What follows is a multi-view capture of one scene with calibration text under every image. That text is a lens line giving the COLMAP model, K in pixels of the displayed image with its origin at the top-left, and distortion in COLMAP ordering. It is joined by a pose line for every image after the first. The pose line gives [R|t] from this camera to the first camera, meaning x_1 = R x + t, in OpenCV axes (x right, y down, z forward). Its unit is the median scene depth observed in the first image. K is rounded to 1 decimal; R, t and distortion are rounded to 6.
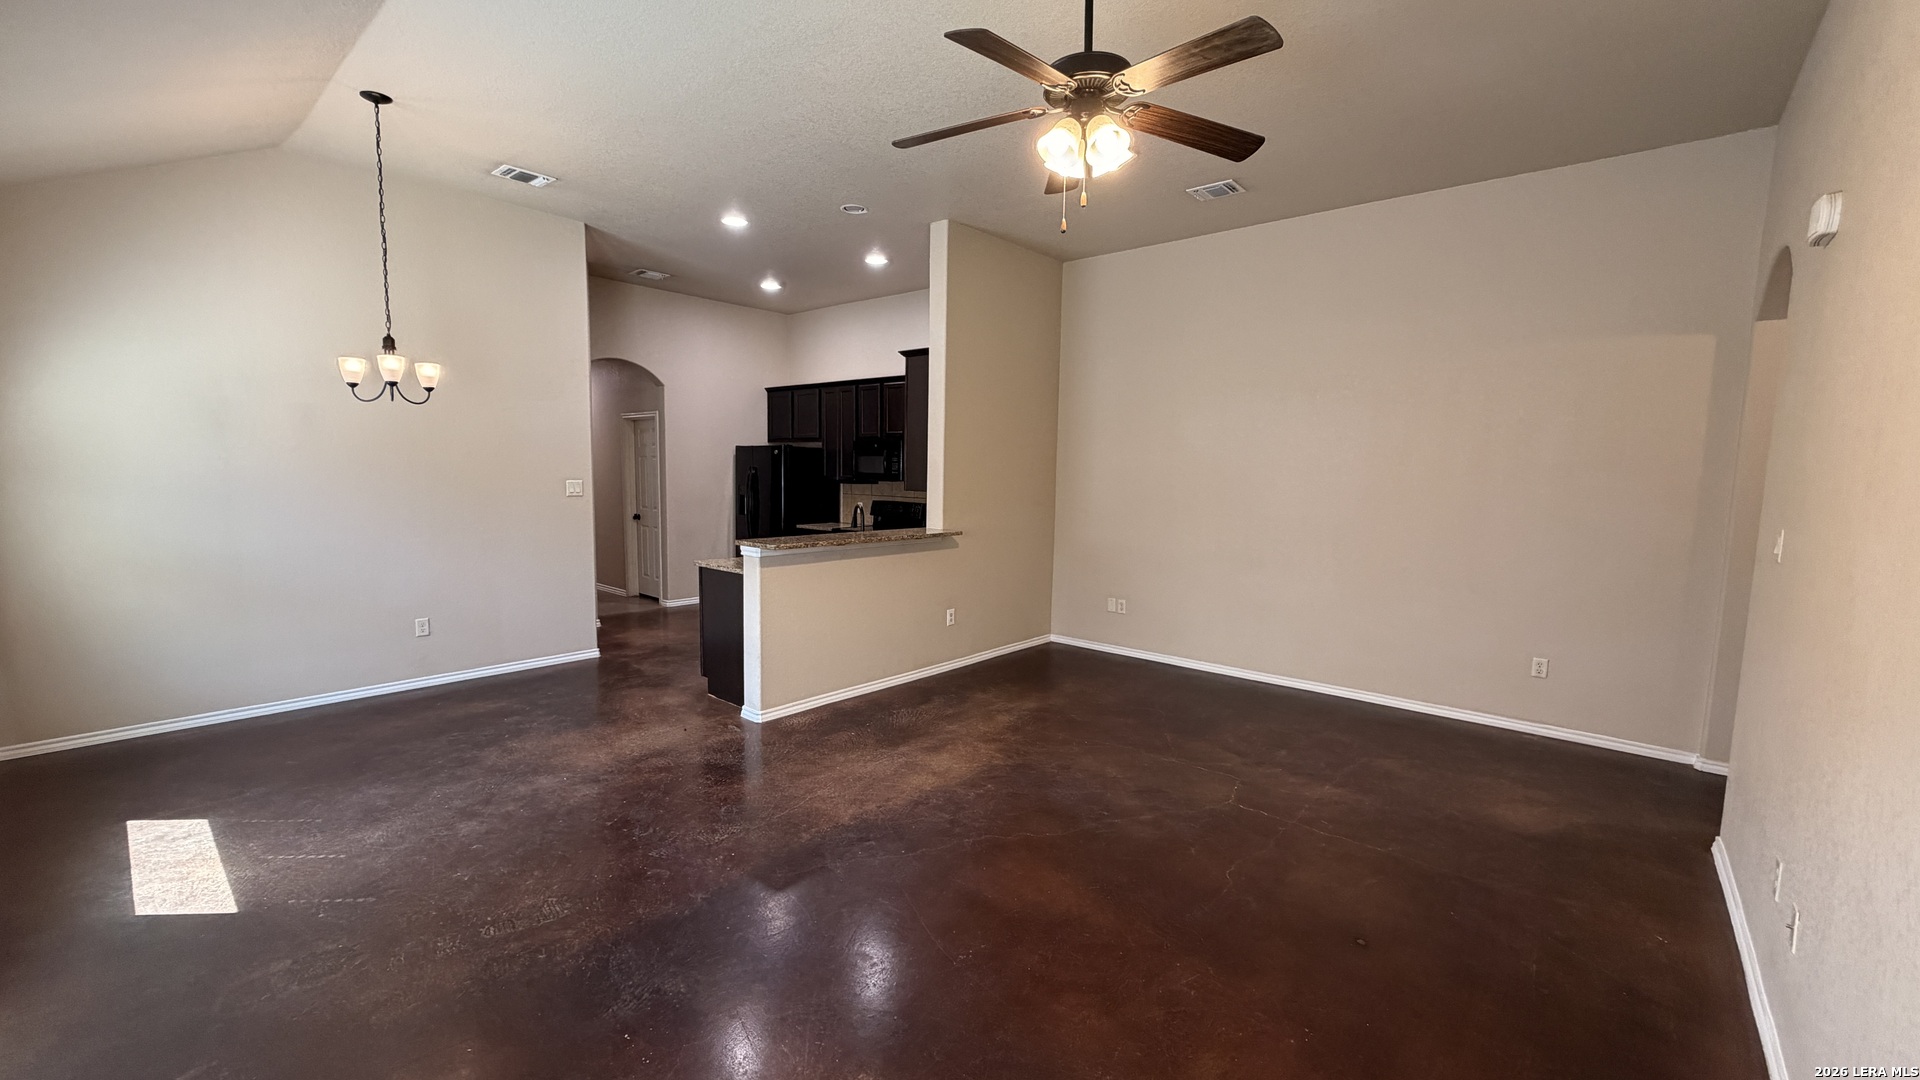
lens RADIAL K [[758.9, 0, 952.4], [0, 758.9, 551.4], [0, 0, 1]] dist [0.004677, 0.000546]
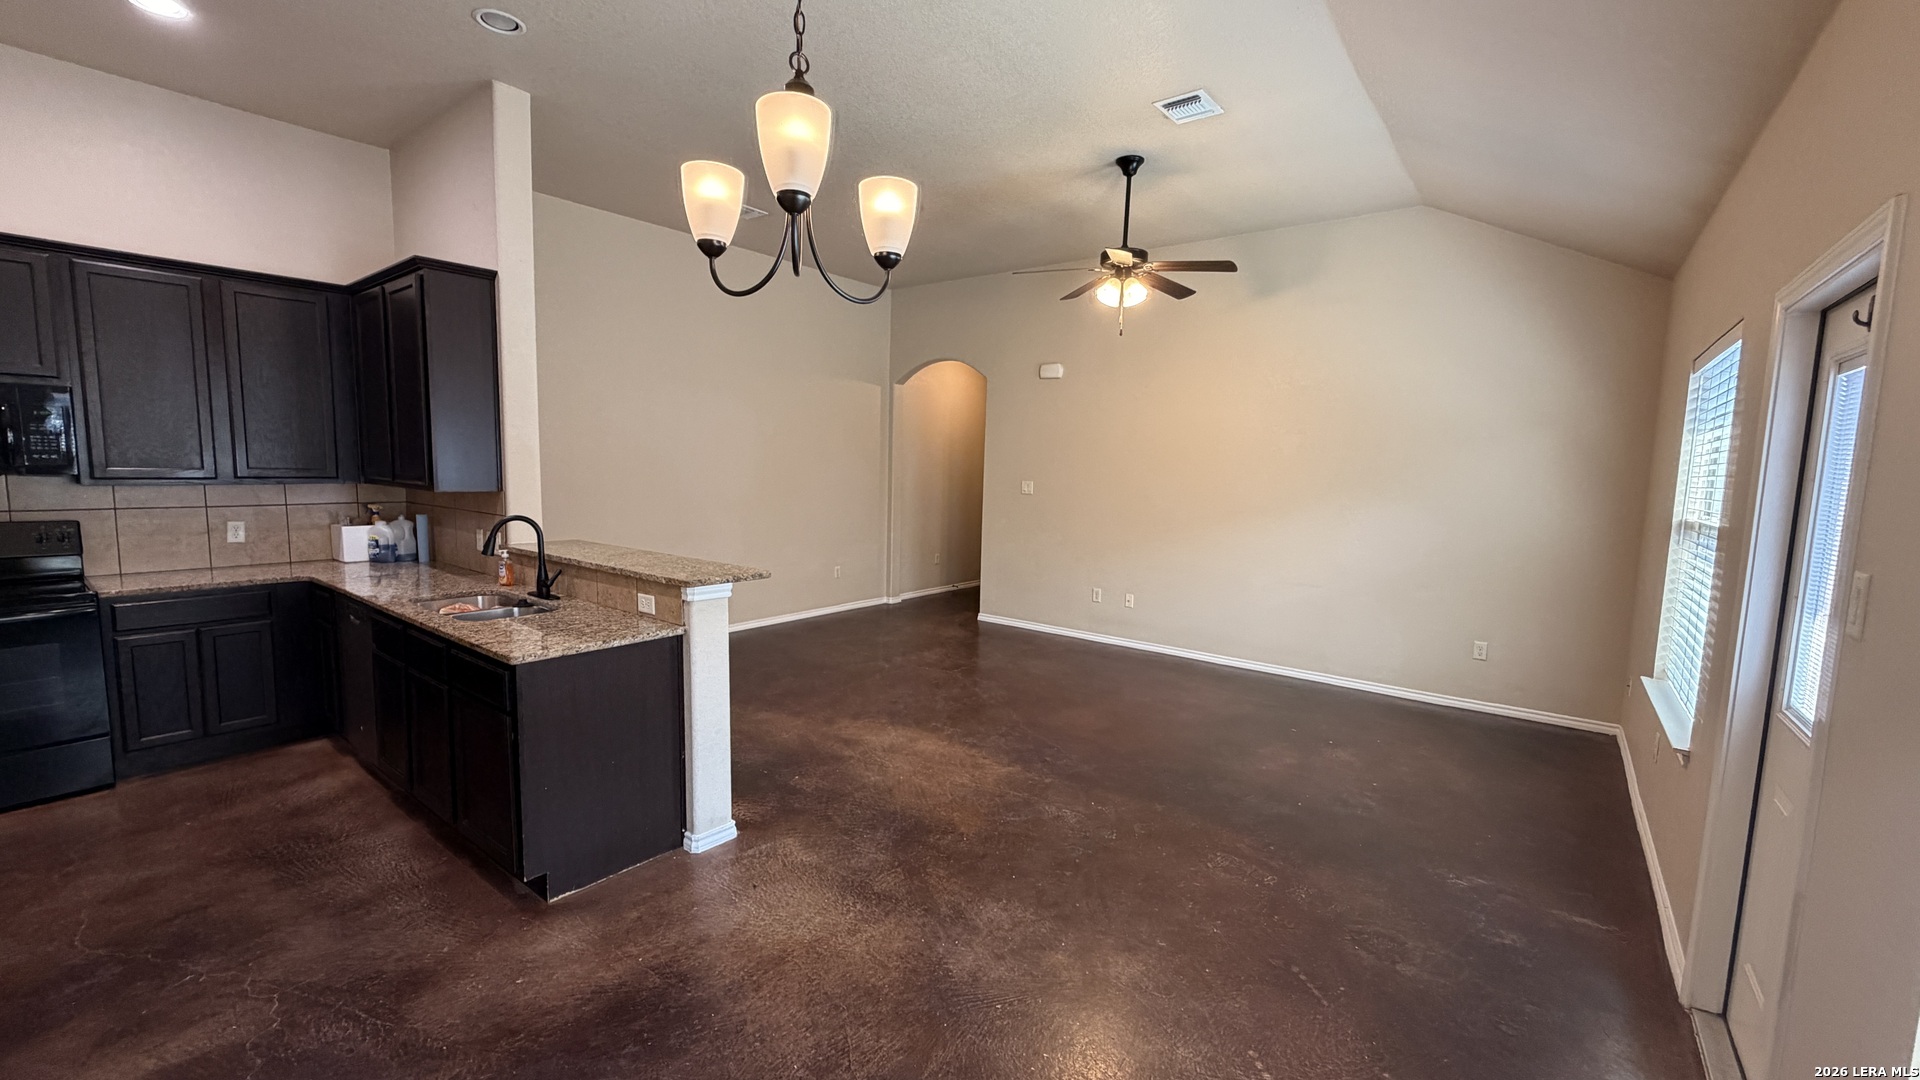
lens RADIAL K [[766.3, 0, 955.0], [0, 766.3, 540.8], [0, 0, 1]] dist [0.001330, 0.000167]
pose [[-0.053390, -0.122349, 0.991050, -0.838571], [0.088702, 0.987961, 0.126747, -0.097025], [-0.994626, 0.094675, -0.041894, 0.741988]]
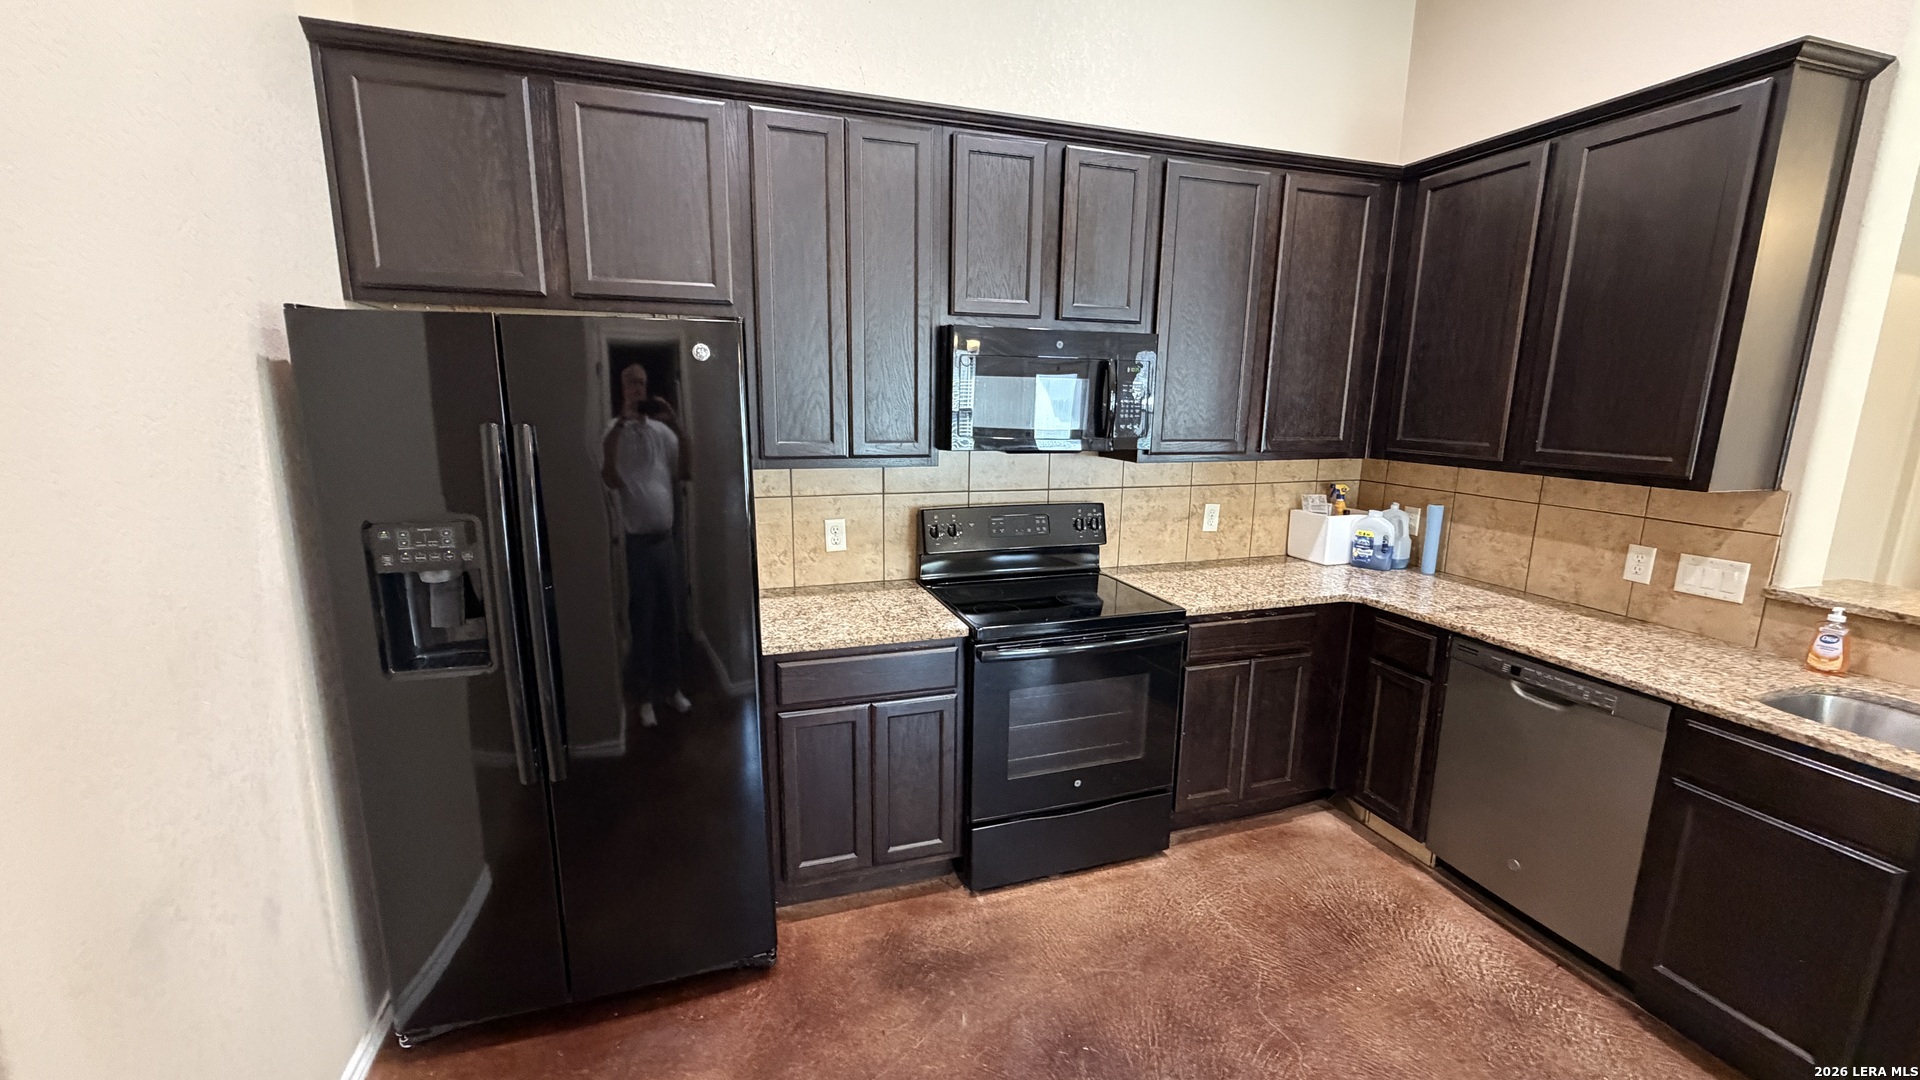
lens RADIAL K [[766.3, 0, 955.0], [0, 766.3, 540.8], [0, 0, 1]] dist [0.001330, 0.000167]
pose [[0.504810, -0.174538, 0.845401, -0.631513], [0.094242, 0.984635, 0.147009, -0.167010], [-0.858071, 0.005461, 0.513503, 1.337116]]
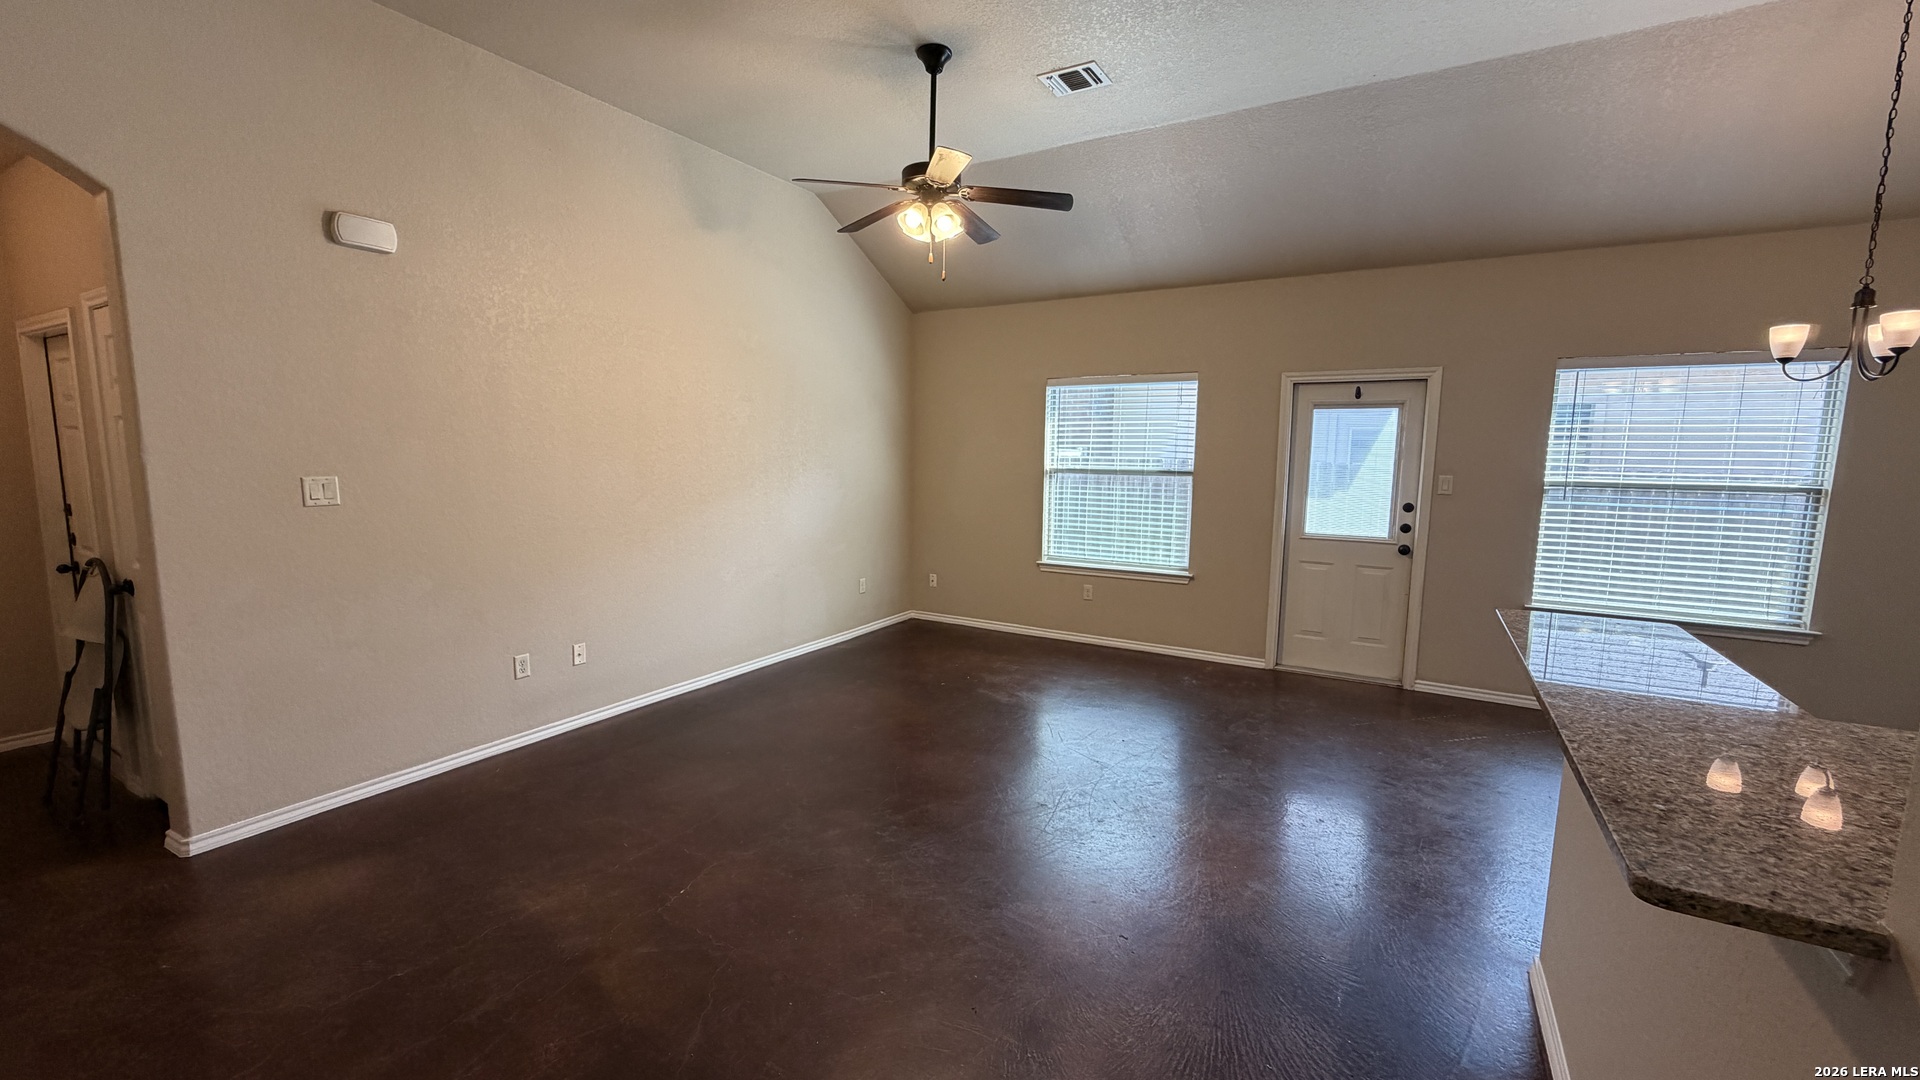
lens RADIAL K [[764.8, 0, 960.0], [0, 764.8, 540.0], [0, 0, 1]] dist [0.017549, 0.000083]
pose [[-0.980433, -0.004136, -0.196807, 0.196339], [-0.050838, 0.971182, 0.232853, -0.137505], [0.190173, 0.238302, -0.952390, 1.229556]]
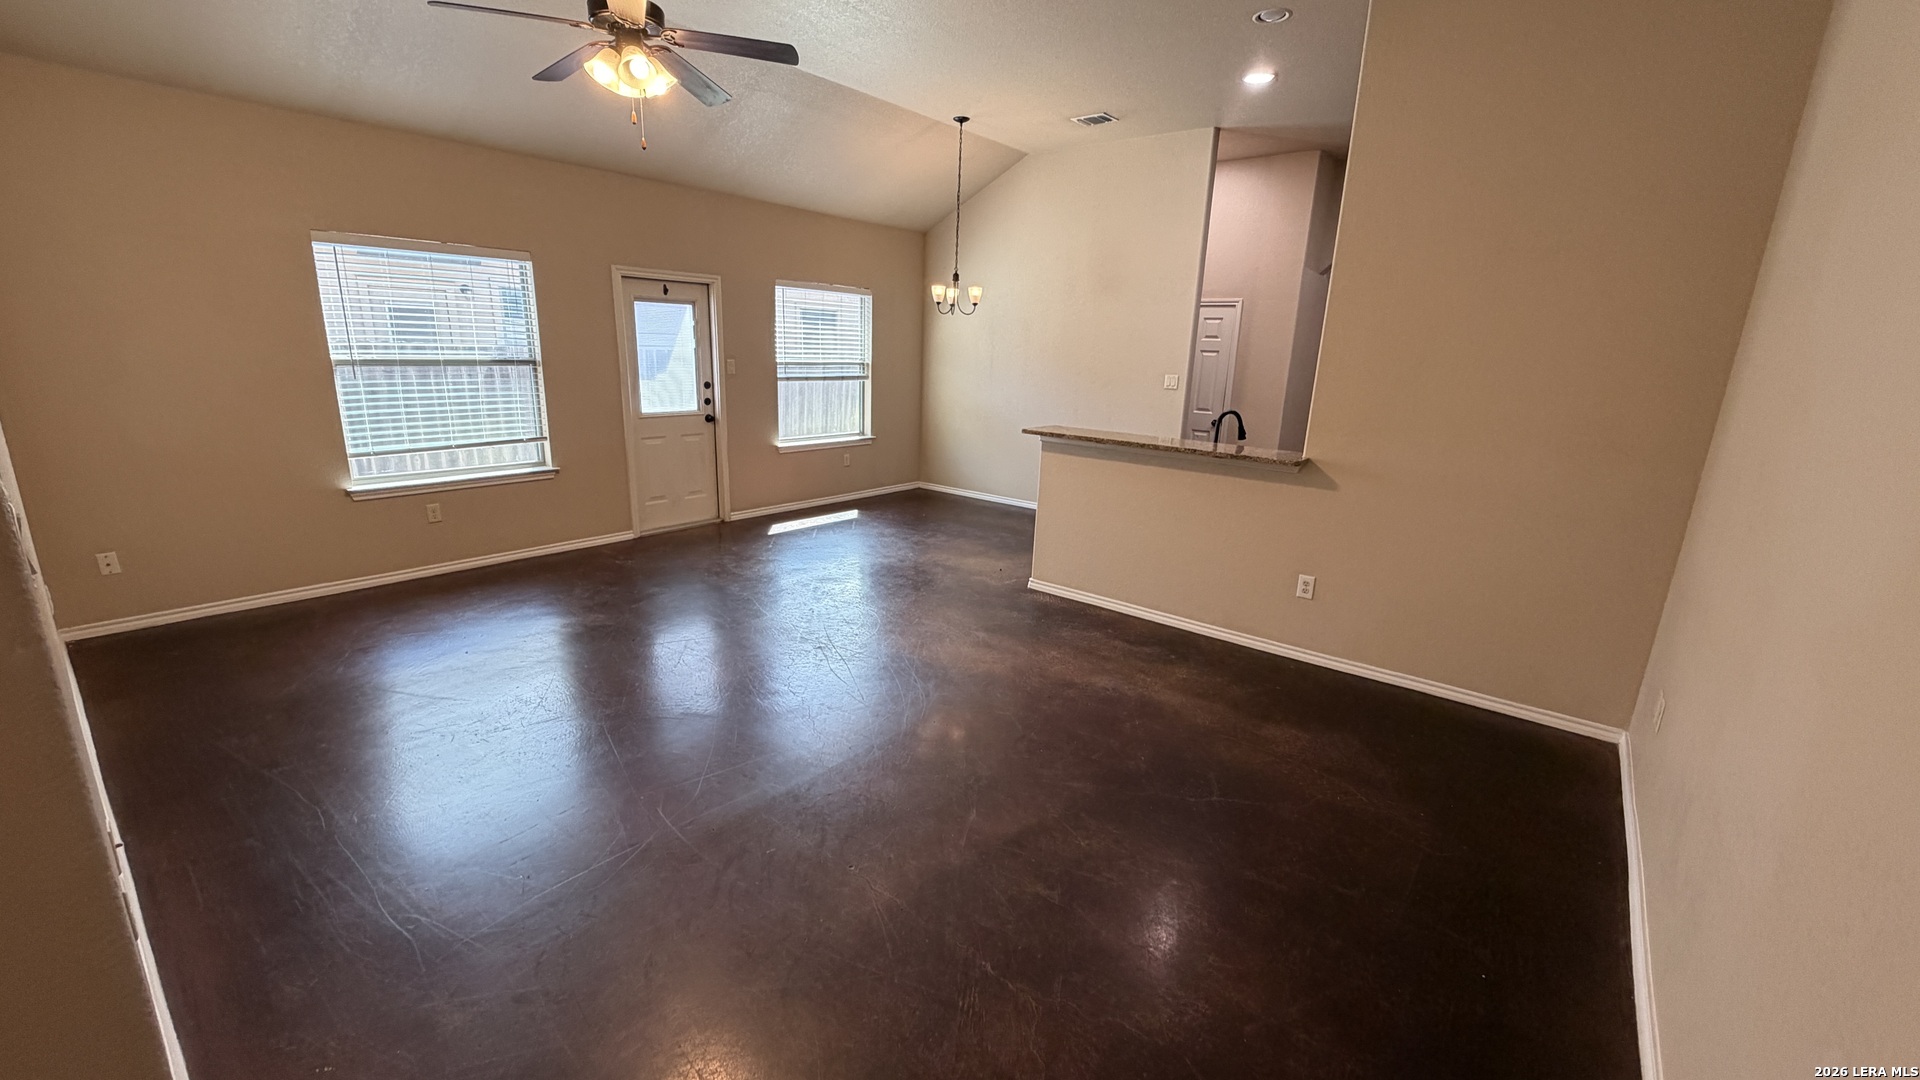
lens RADIAL K [[766.3, 0, 955.0], [0, 766.3, 540.8], [0, 0, 1]] dist [0.001330, 0.000167]
pose [[0.039361, 0.230184, -0.972351, 0.763597], [-0.146210, 0.963958, 0.222279, -0.071201], [0.988470, 0.133418, 0.071597, 0.736427]]
